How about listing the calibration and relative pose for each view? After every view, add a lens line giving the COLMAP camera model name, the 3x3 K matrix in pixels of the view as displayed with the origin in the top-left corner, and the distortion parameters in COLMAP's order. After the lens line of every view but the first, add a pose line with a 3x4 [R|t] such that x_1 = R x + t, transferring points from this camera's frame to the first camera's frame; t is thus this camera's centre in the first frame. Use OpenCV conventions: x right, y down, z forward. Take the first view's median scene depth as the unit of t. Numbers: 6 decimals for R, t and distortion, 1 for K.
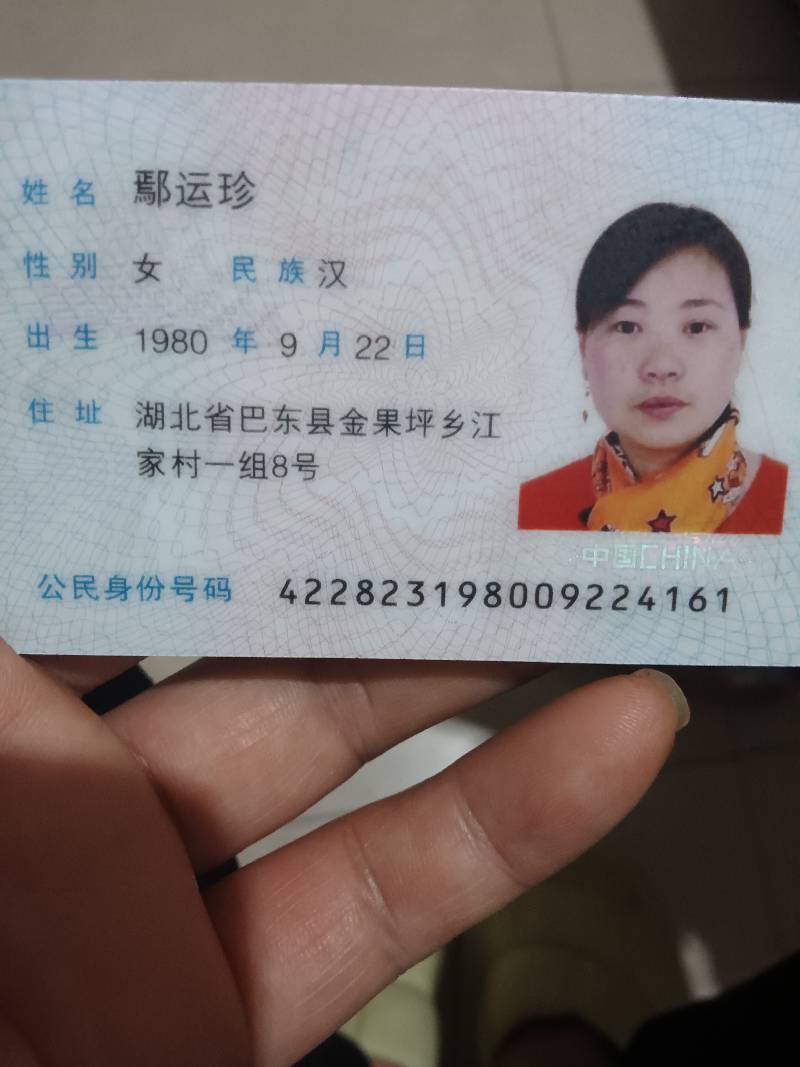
lens RADIAL K [[1022.3, 0, 412.2], [0, 1022.3, 520.6], [0, 0, 1]] dist [0.055066, -0.078302]
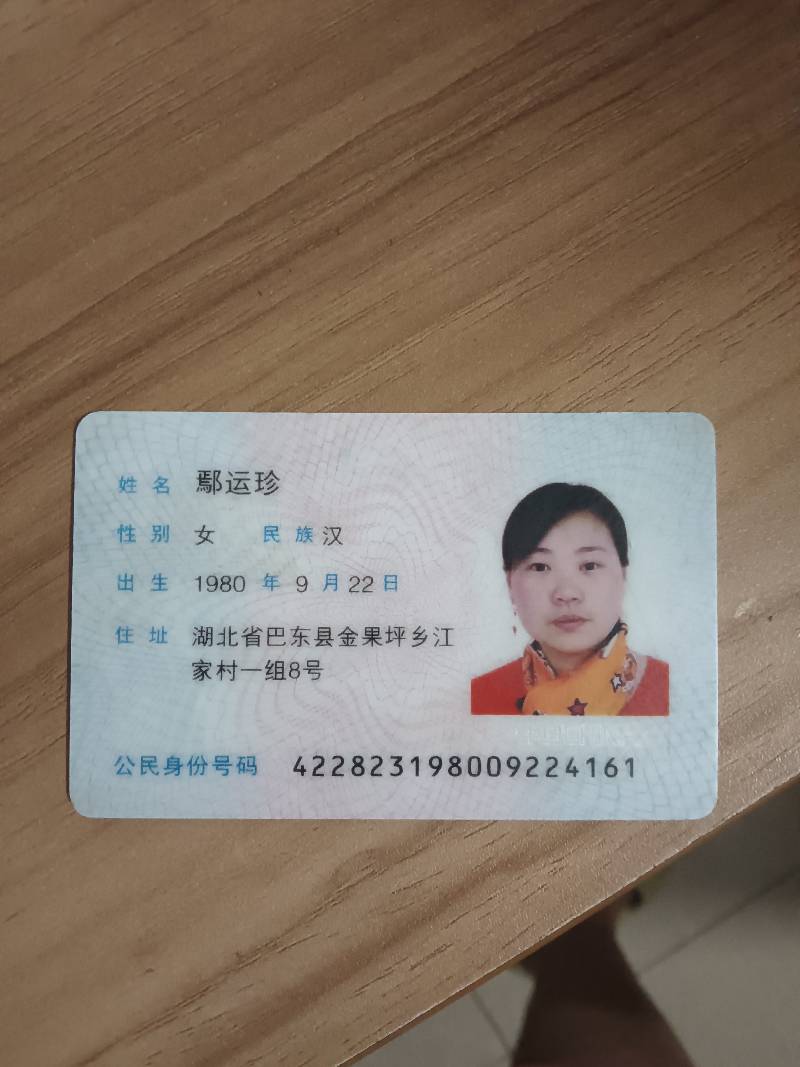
lens RADIAL K [[1022.3, 0, 404.2], [0, 1022.3, 530.0], [0, 0, 1]] dist [0.055066, -0.078302]
pose [[0.999757, -0.021149, -0.006291, 0.031381], [0.019558, 0.981383, -0.191064, 0.027868], [0.010214, 0.190895, 0.981557, -0.395836]]
